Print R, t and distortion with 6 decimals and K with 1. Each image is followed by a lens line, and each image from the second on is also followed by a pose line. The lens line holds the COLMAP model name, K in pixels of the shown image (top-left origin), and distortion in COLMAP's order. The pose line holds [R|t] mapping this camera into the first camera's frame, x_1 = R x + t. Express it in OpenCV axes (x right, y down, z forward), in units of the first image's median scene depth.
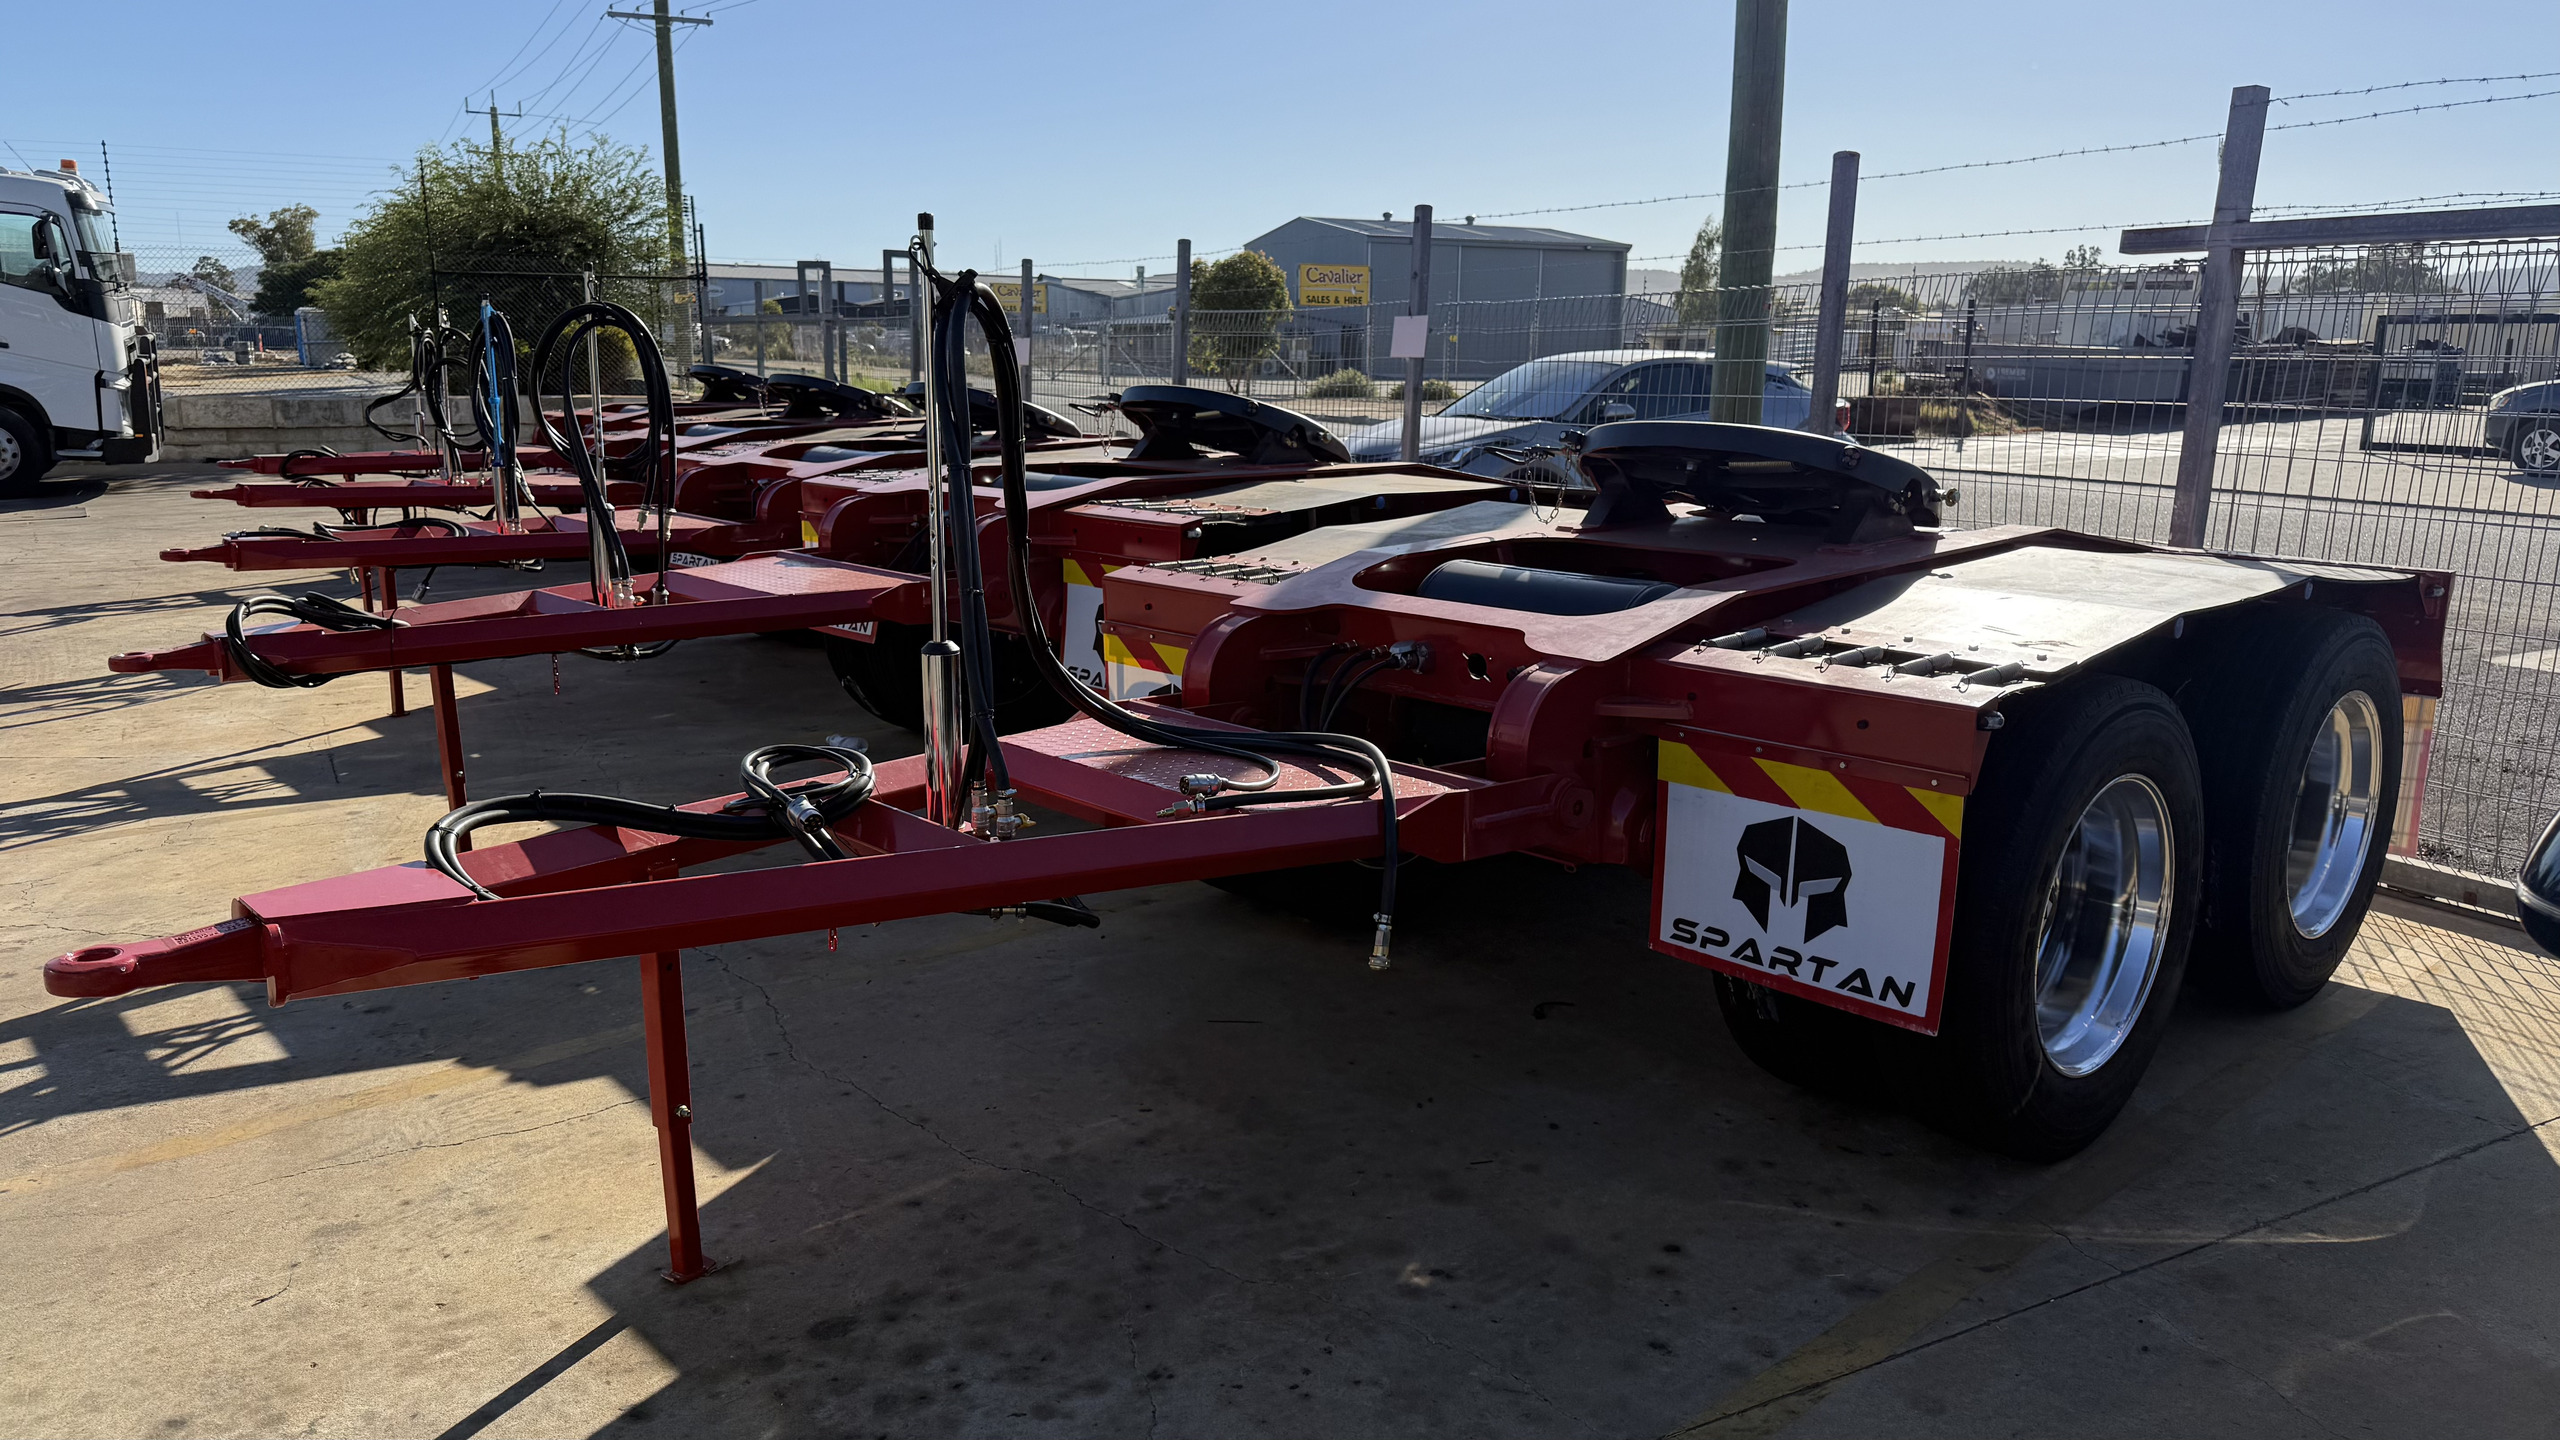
lens RADIAL K [[1775.3, 0, 1274.5], [0, 1775.3, 714.3], [0, 0, 1]] dist [0.052810, -0.059296]
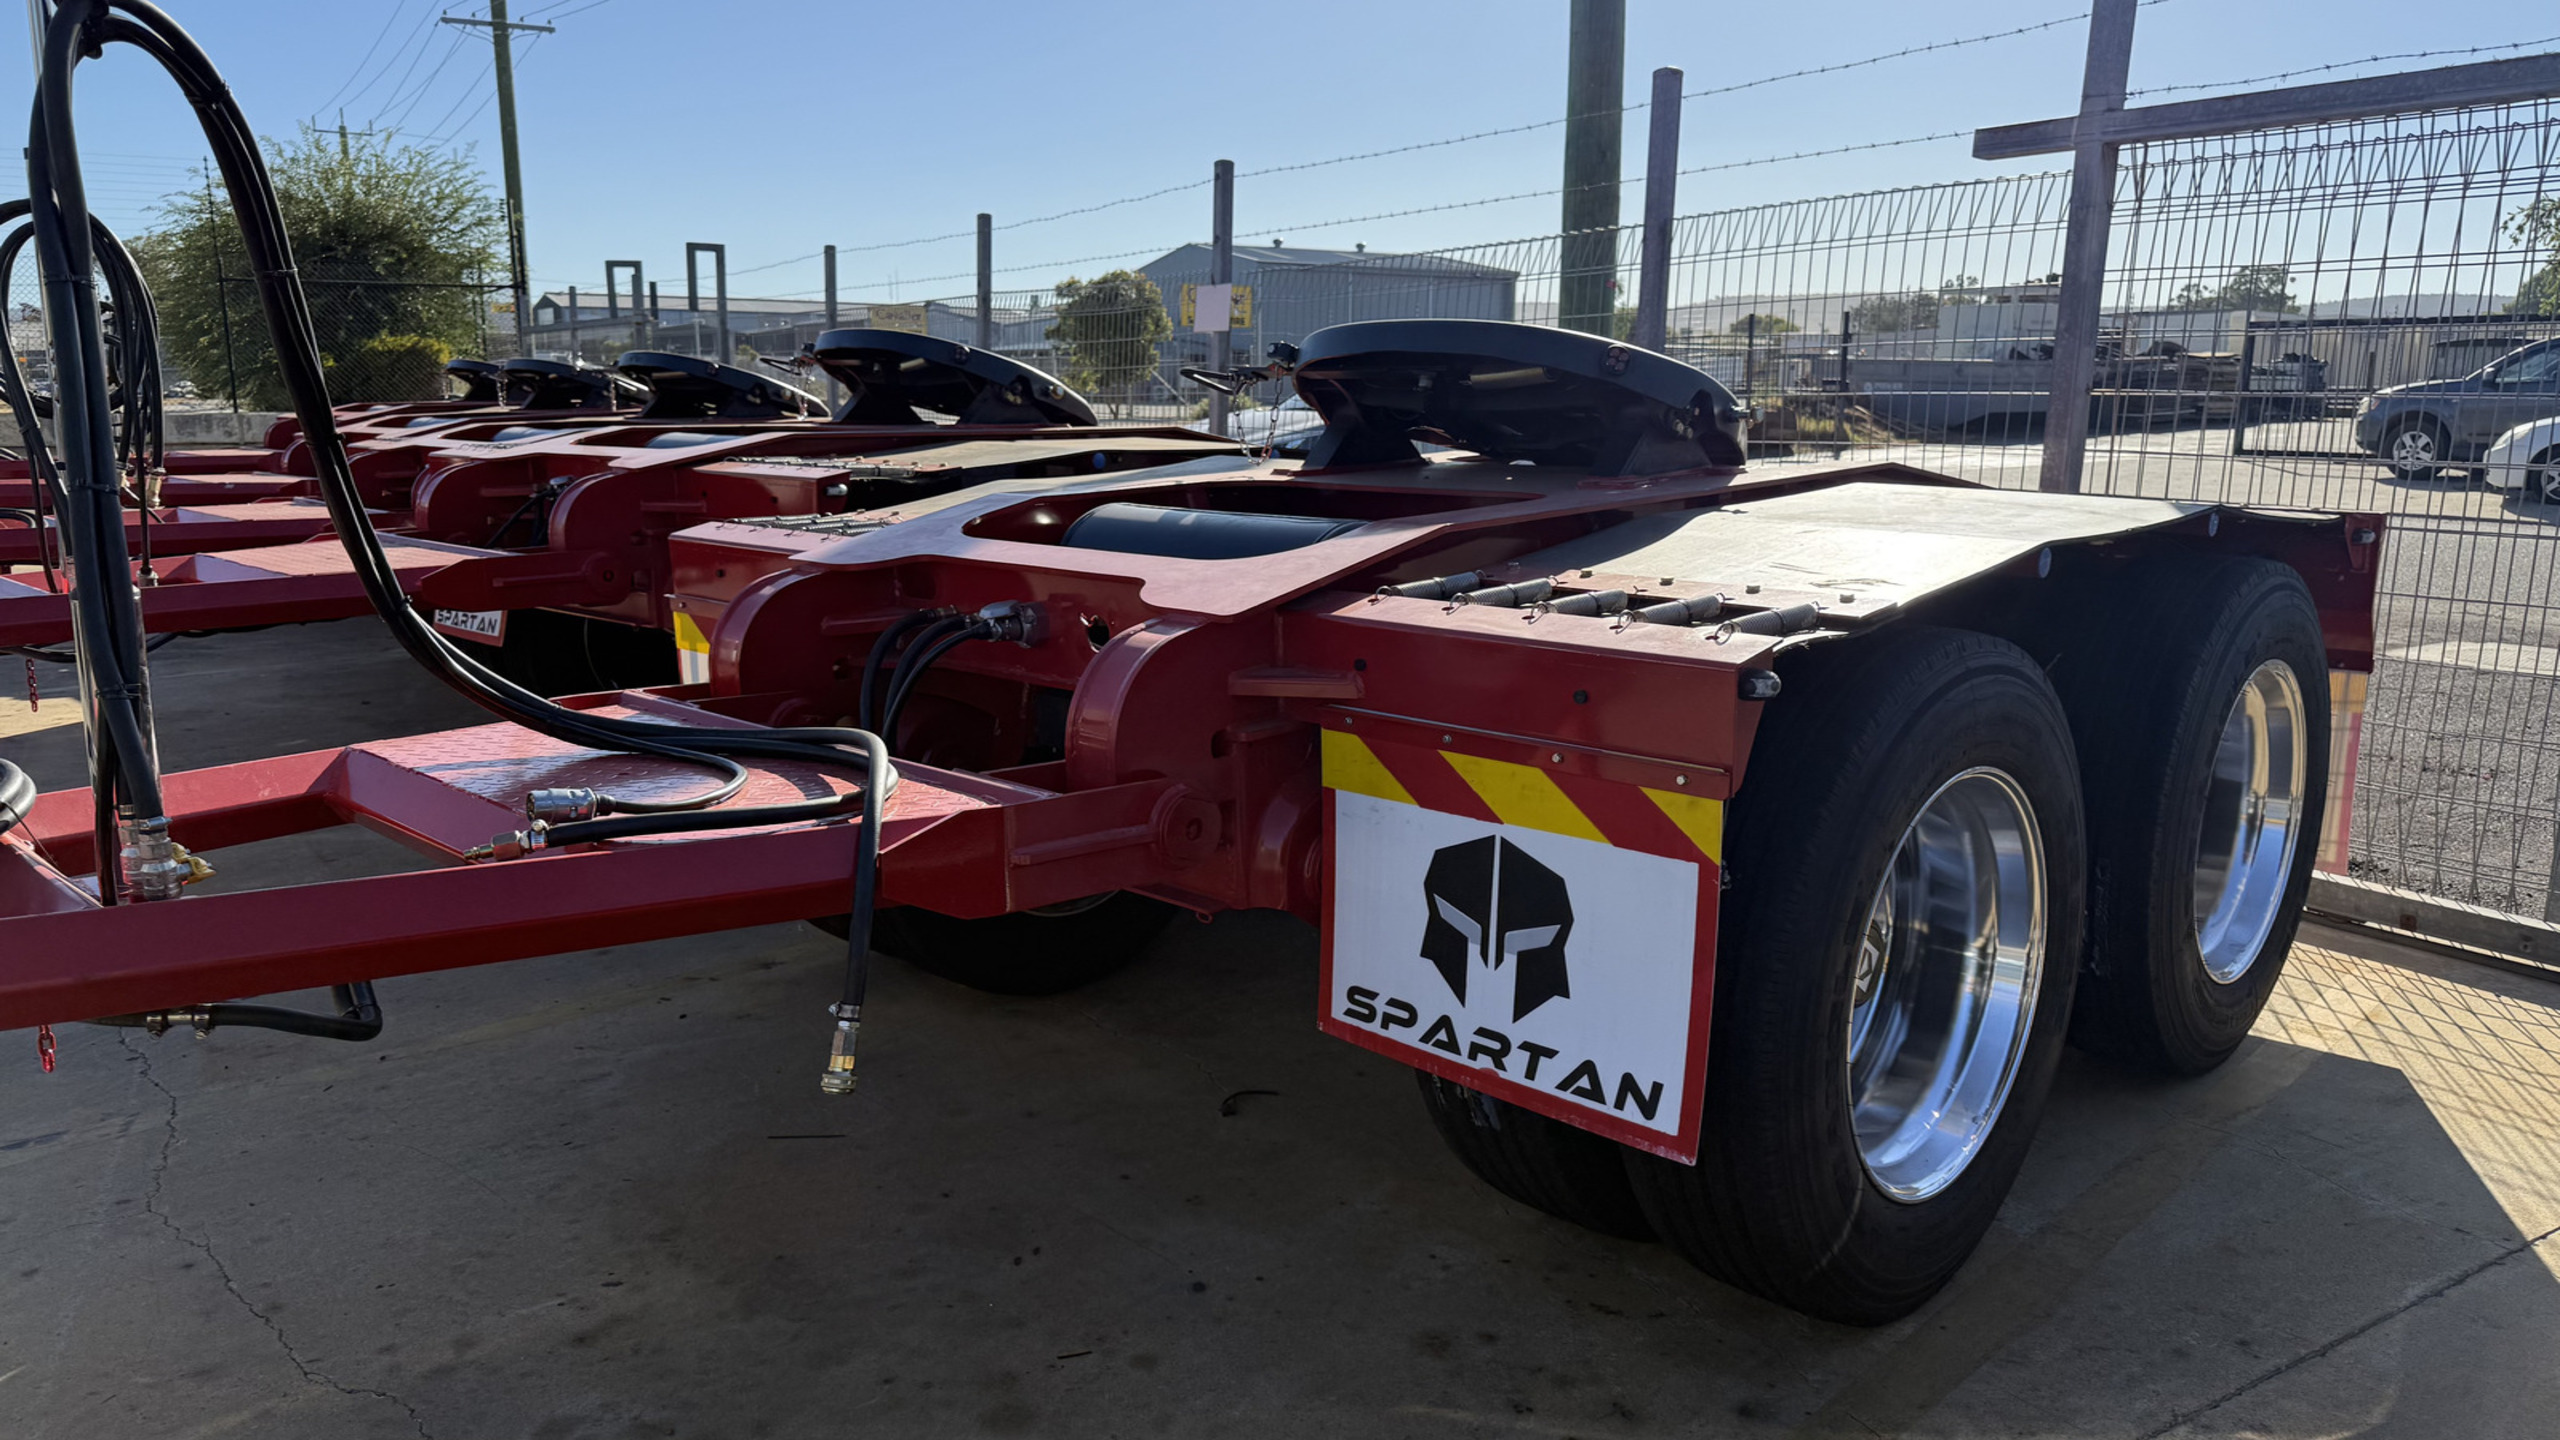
lens RADIAL K [[1775.3, 0, 1284.3], [0, 1775.3, 705.3], [0, 0, 1]] dist [0.052810, -0.059296]
pose [[0.998272, -0.014305, 0.057000, 0.148894], [0.015584, 0.999635, -0.022054, 0.018449], [-0.056664, 0.022904, 0.998131, 0.282610]]
